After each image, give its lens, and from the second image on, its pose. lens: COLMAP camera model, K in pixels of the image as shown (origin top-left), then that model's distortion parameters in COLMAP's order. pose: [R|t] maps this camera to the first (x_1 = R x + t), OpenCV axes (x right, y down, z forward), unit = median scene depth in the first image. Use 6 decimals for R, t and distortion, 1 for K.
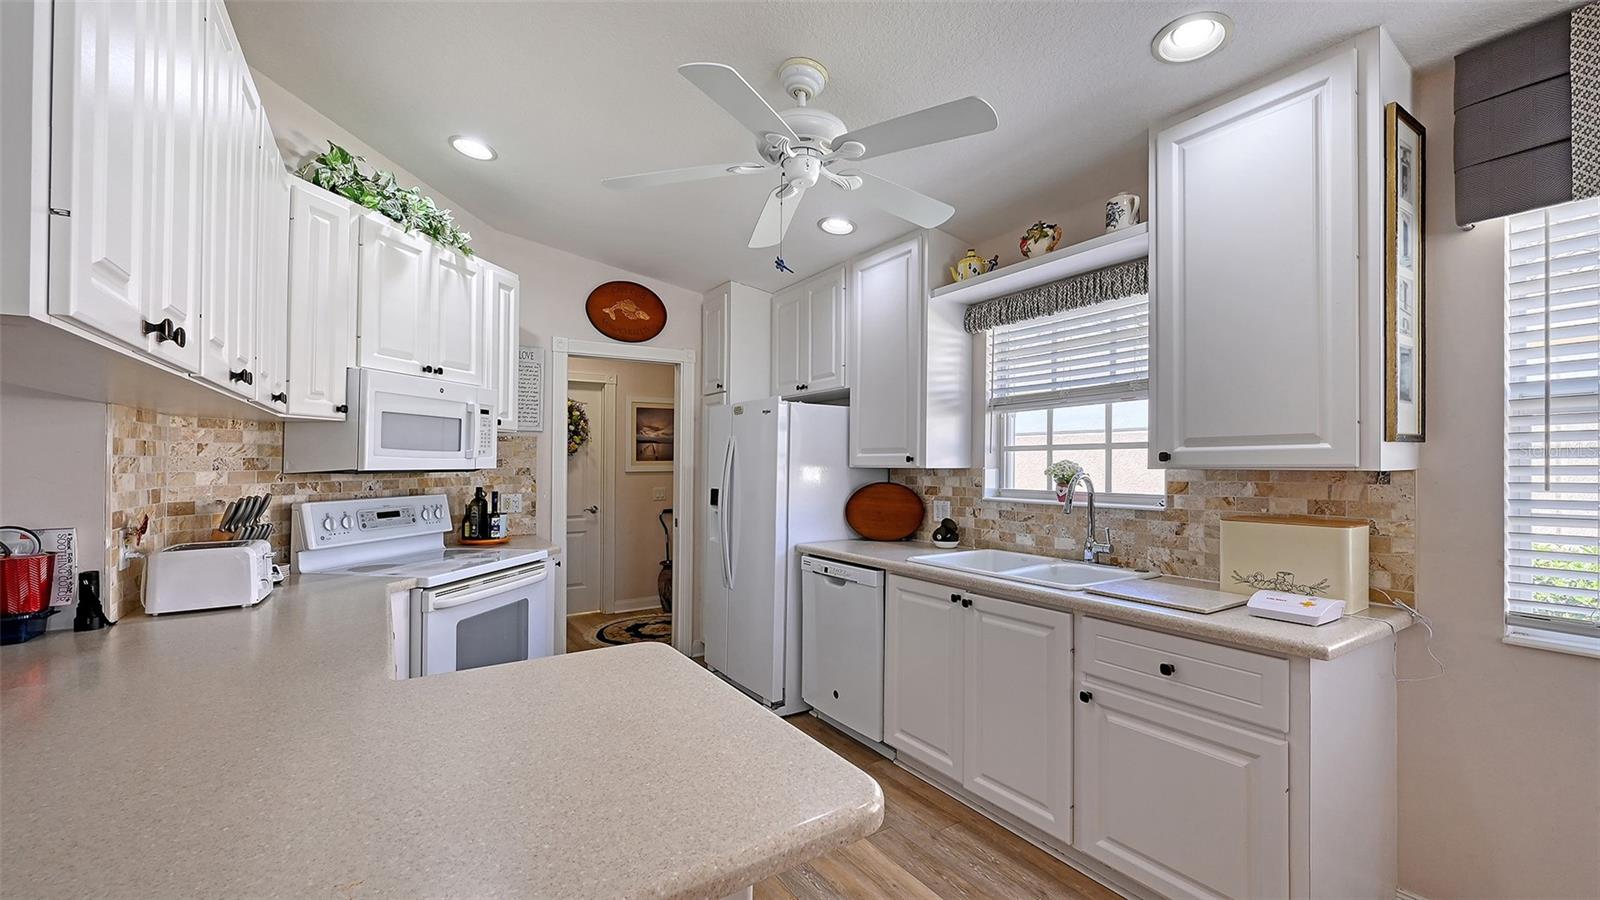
lens RADIAL K [[650.6, 0, 801.5], [0, 650.6, 455.5], [0, 0, 1]] dist [0.001359, 0.000021]
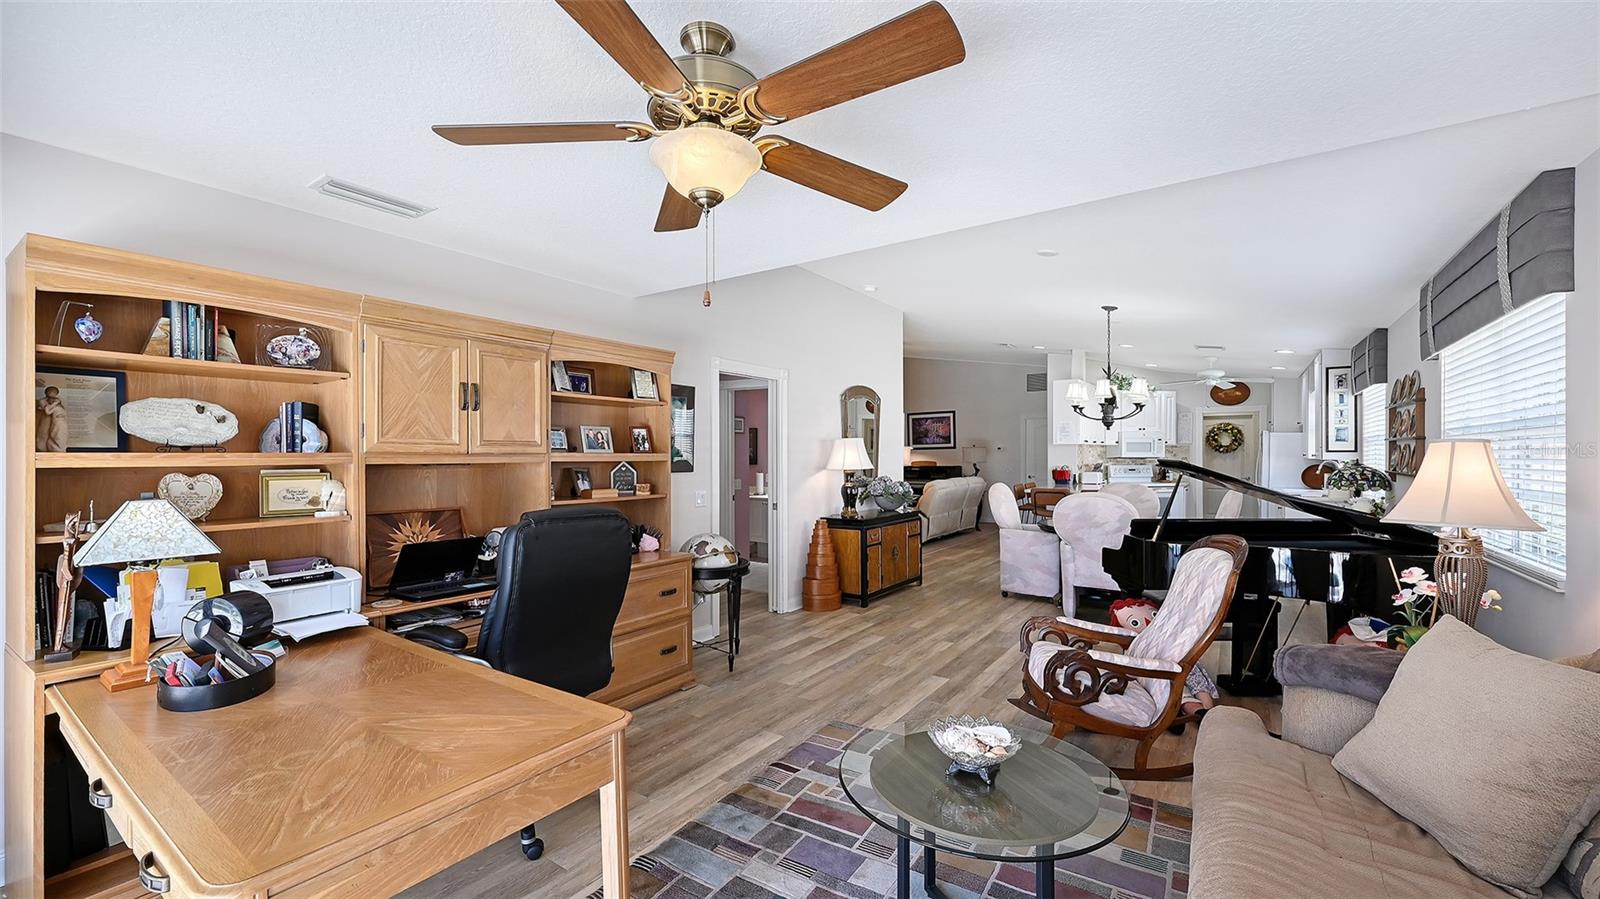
lens RADIAL K [[640.9, 0, 798.0], [0, 640.9, 457.7], [0, 0, 1]] dist [0.000841, -0.000008]
pose [[0.383986, 0.011233, -0.923271, 1.764290], [0.008763, 0.999837, 0.015809, -0.043527], [0.923297, -0.014161, 0.383824, -1.885751]]
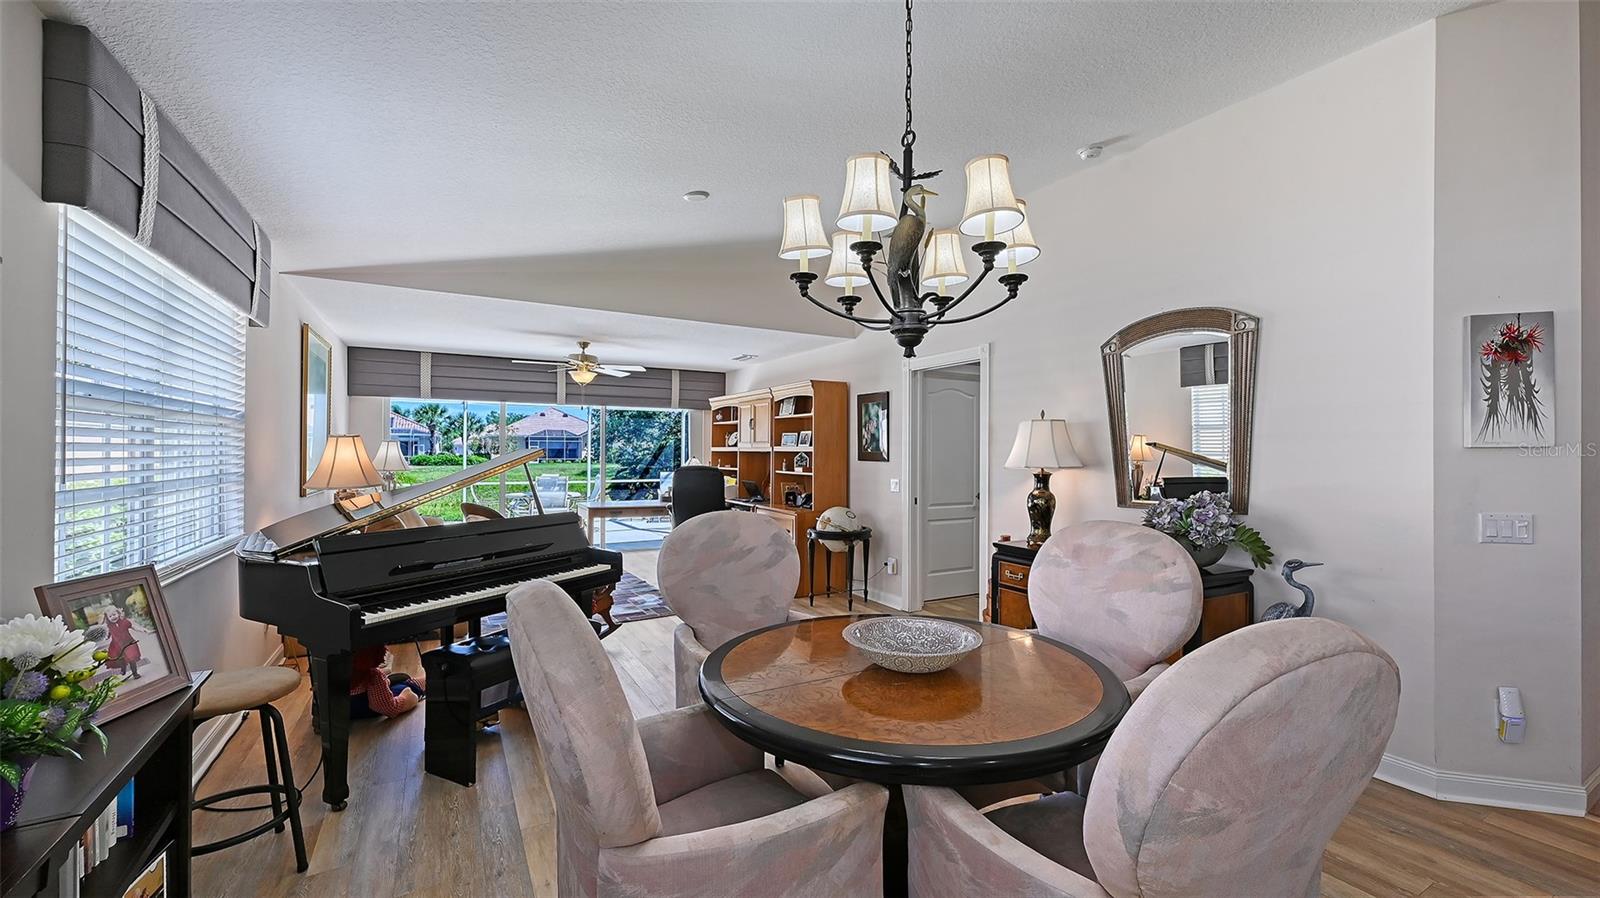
lens RADIAL K [[626.5, 0, 803.5], [0, 626.5, 447.1], [0, 0, 1]] dist [-0.001725, -0.000193]
pose [[-0.998811, 0.003250, 0.048648, 0.485202], [0.002440, 0.999858, -0.016689, 0.003291], [-0.048695, -0.016551, -0.998677, 0.252865]]
